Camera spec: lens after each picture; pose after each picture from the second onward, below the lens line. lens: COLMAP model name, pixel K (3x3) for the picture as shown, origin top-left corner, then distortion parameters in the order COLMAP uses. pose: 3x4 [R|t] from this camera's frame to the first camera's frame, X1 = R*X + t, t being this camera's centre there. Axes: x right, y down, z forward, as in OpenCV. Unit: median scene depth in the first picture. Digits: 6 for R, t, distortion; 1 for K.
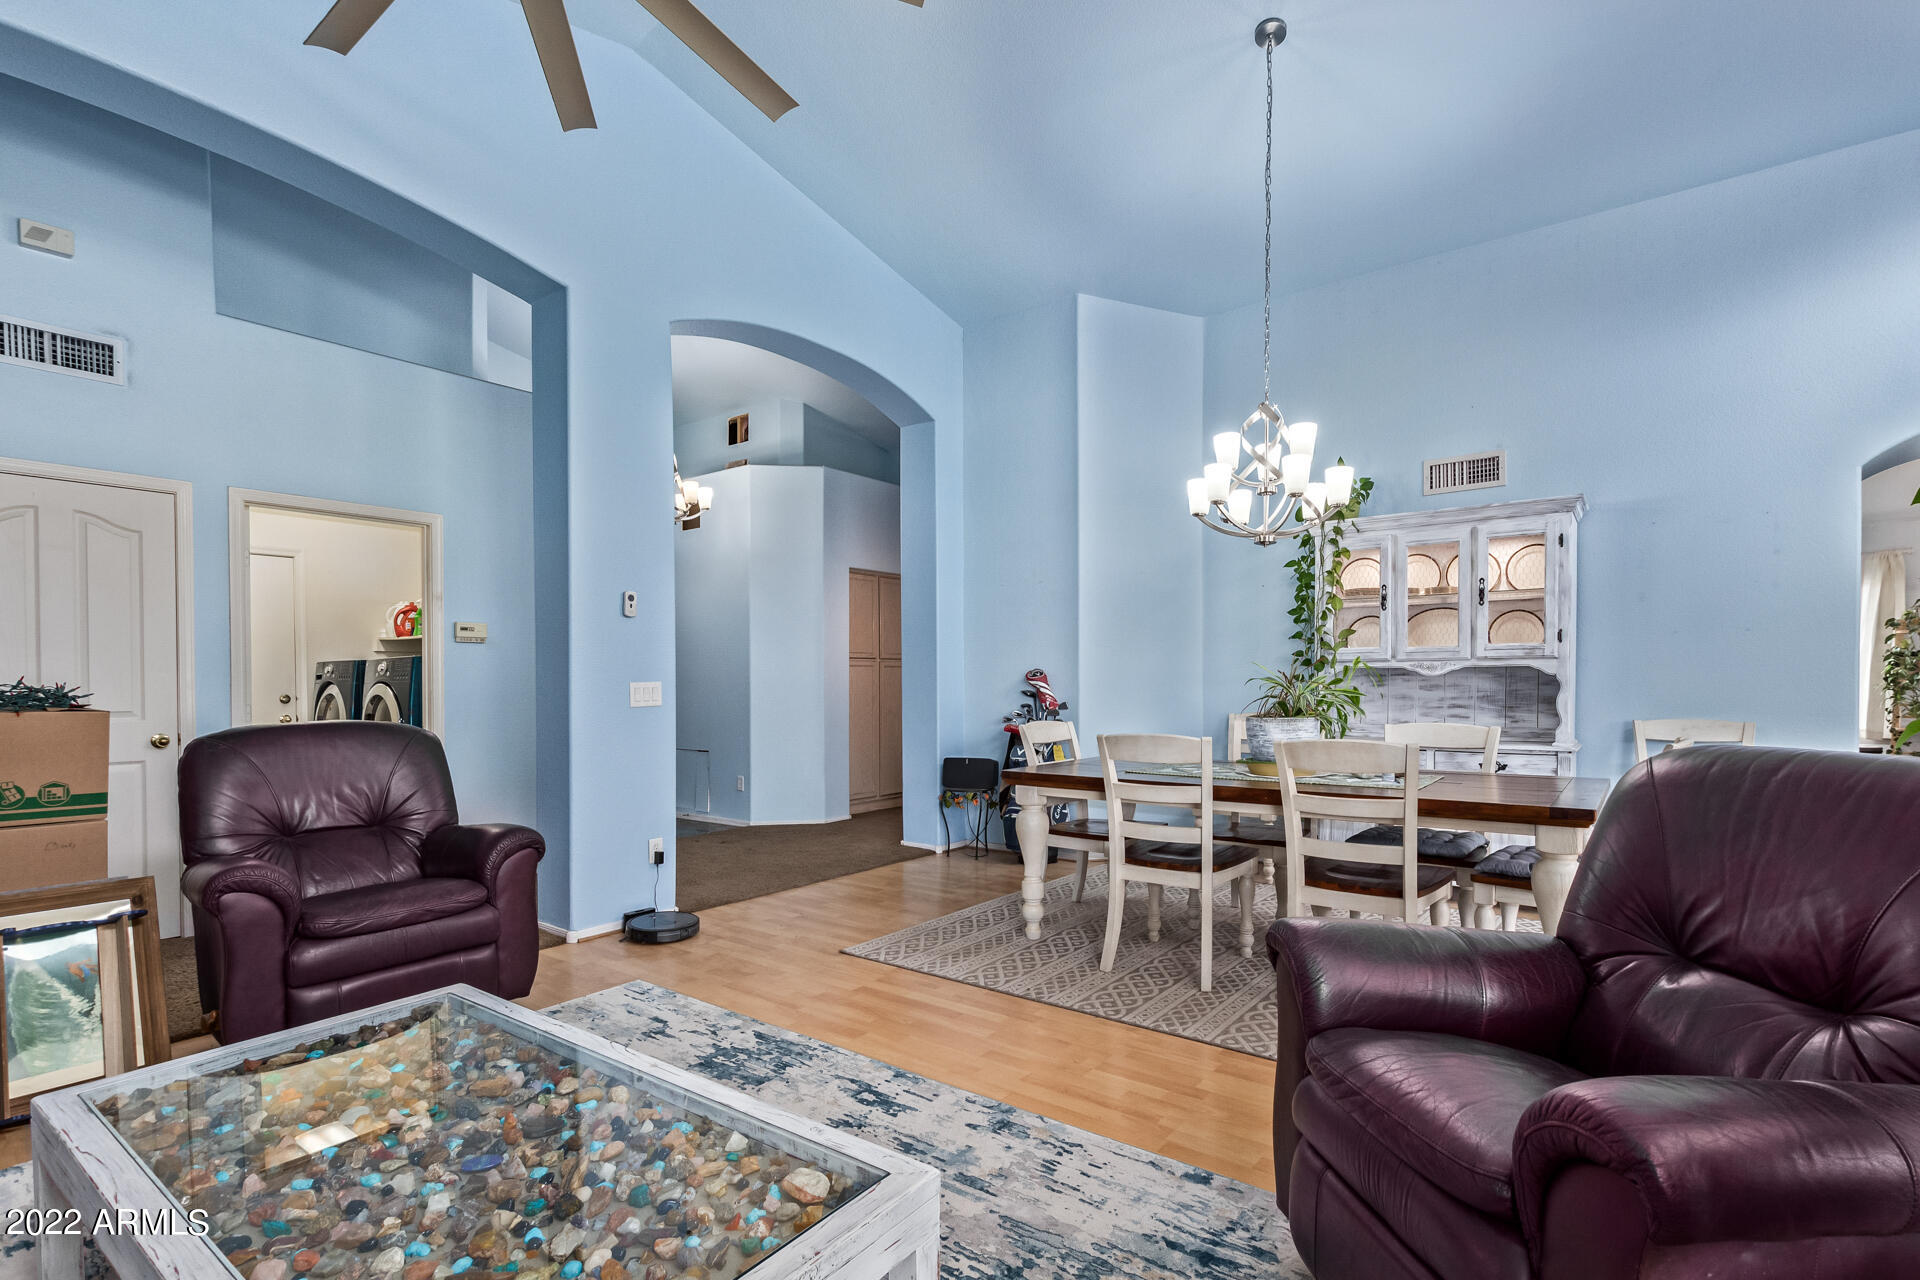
lens RADIAL K [[903.4, 0, 980.6], [0, 903.4, 692.9], [0, 0, 1]] dist [0.001300, 0.000063]
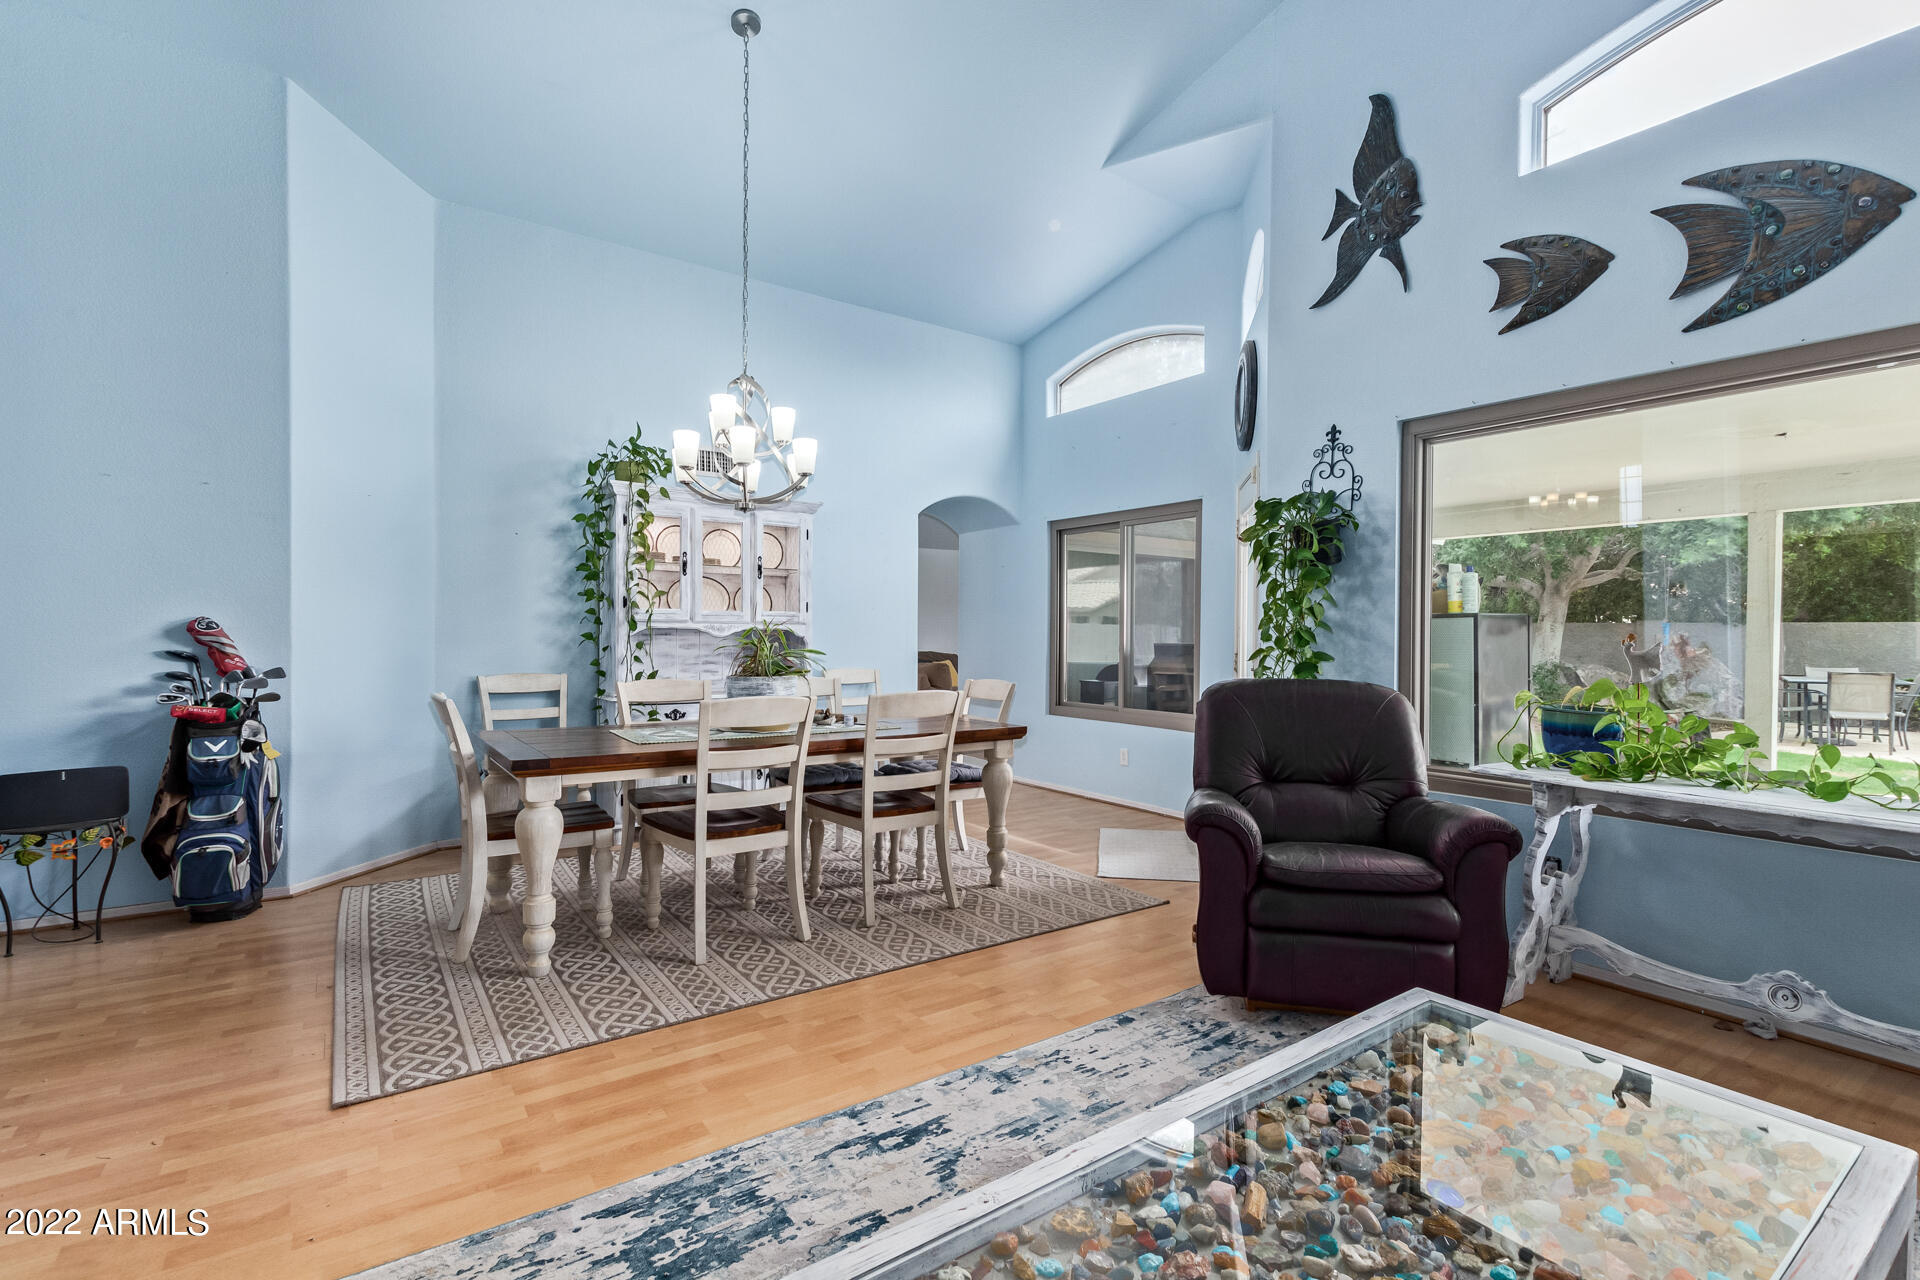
lens RADIAL K [[881.7, 0, 964.9], [0, 881.7, 644.8], [0, 0, 1]] dist [0.002860, -0.000376]
pose [[0.303294, 0.000549, 0.952897, -0.691047], [0.002195, 0.999997, -0.001275, -0.009183], [-0.952895, 0.002479, 0.303292, 0.537516]]
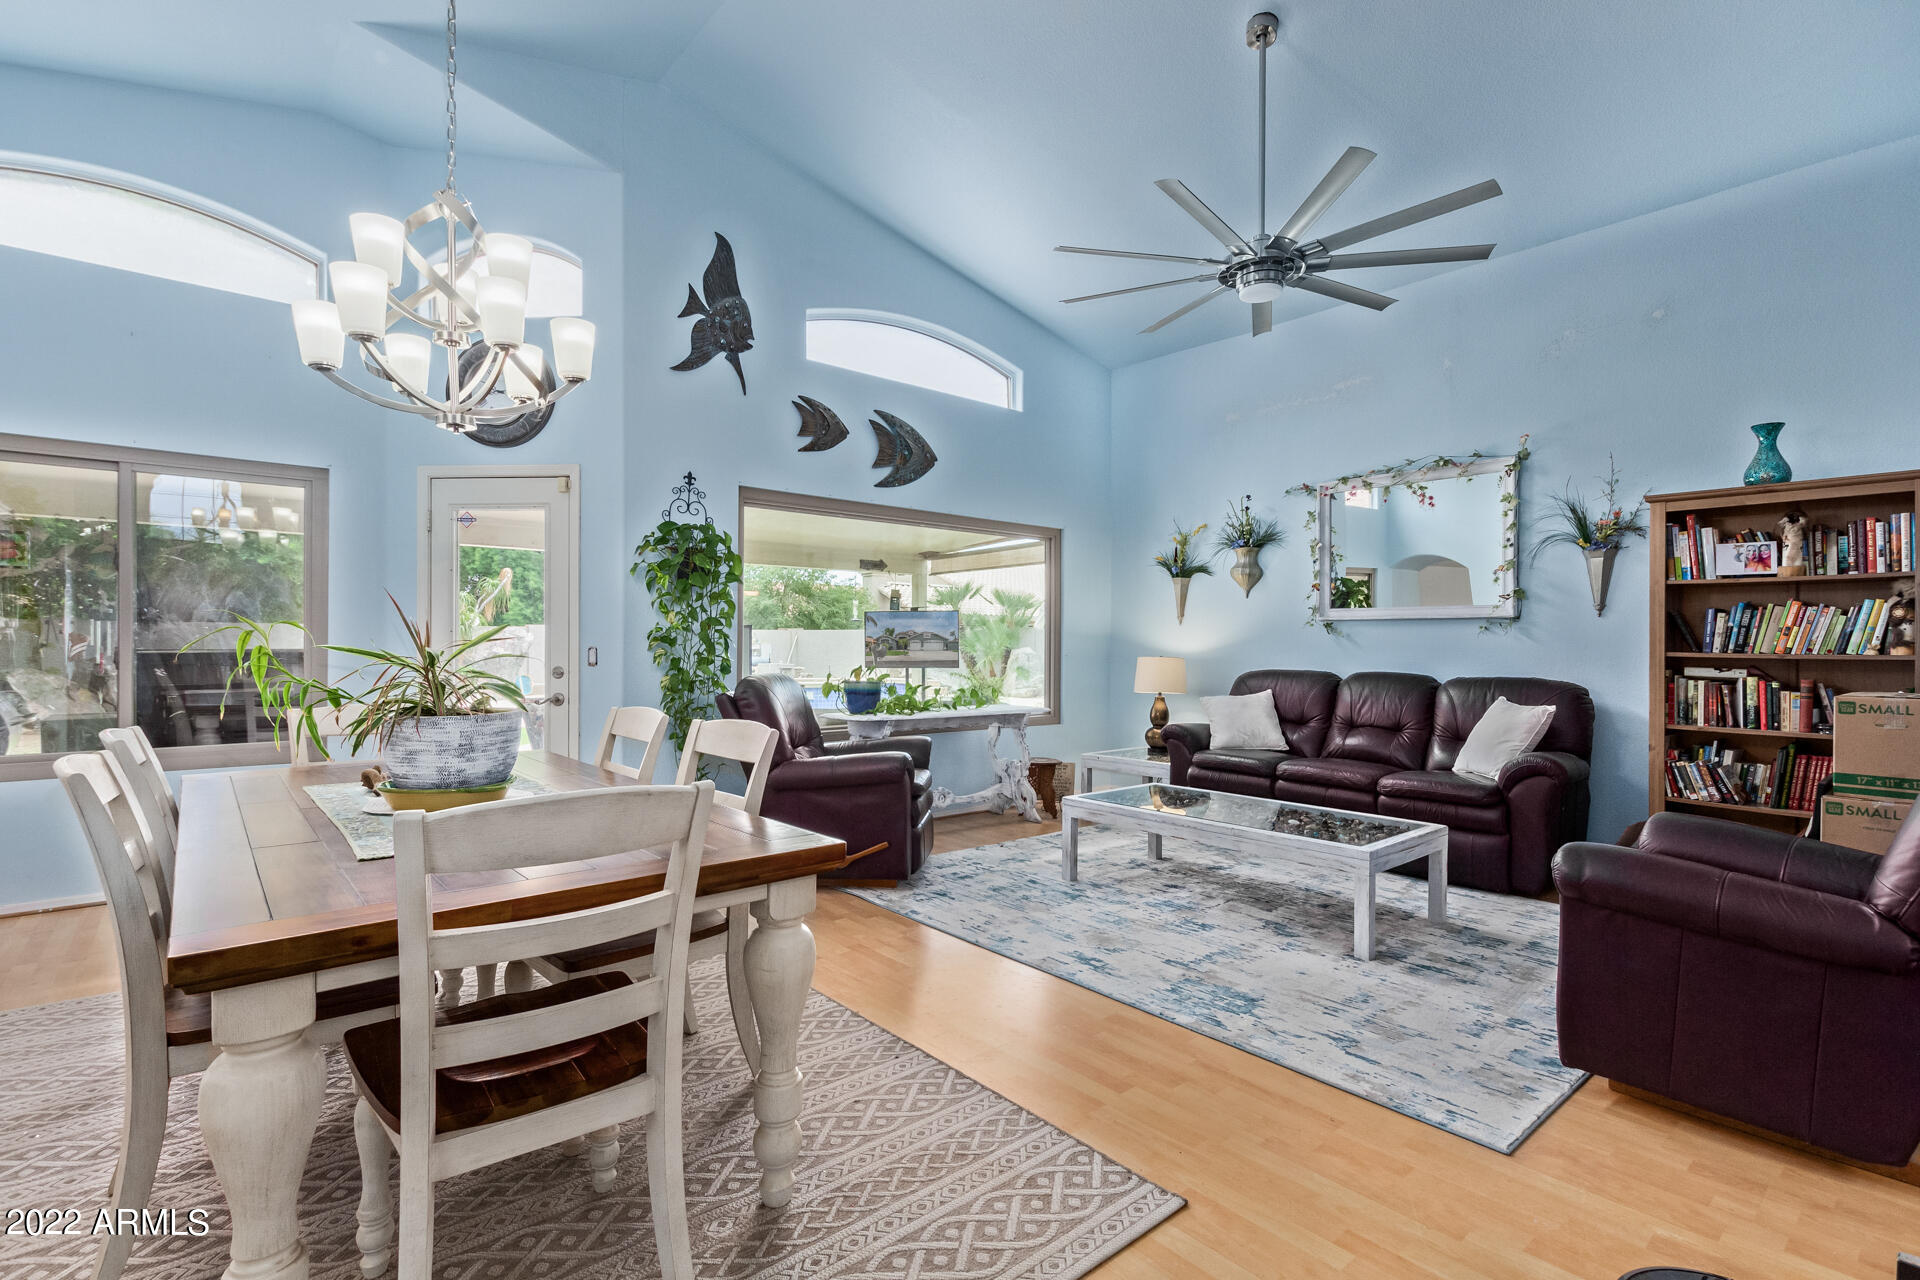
lens RADIAL K [[897.6, 0, 960.0], [0, 897.6, 640.0], [0, 0, 1]] dist [0.000590, -0.000095]
pose [[-0.975806, 0.005979, 0.218556, -0.172670], [0.007452, 0.999955, 0.005917, -0.028450], [-0.218511, 0.007402, -0.975806, 1.821072]]
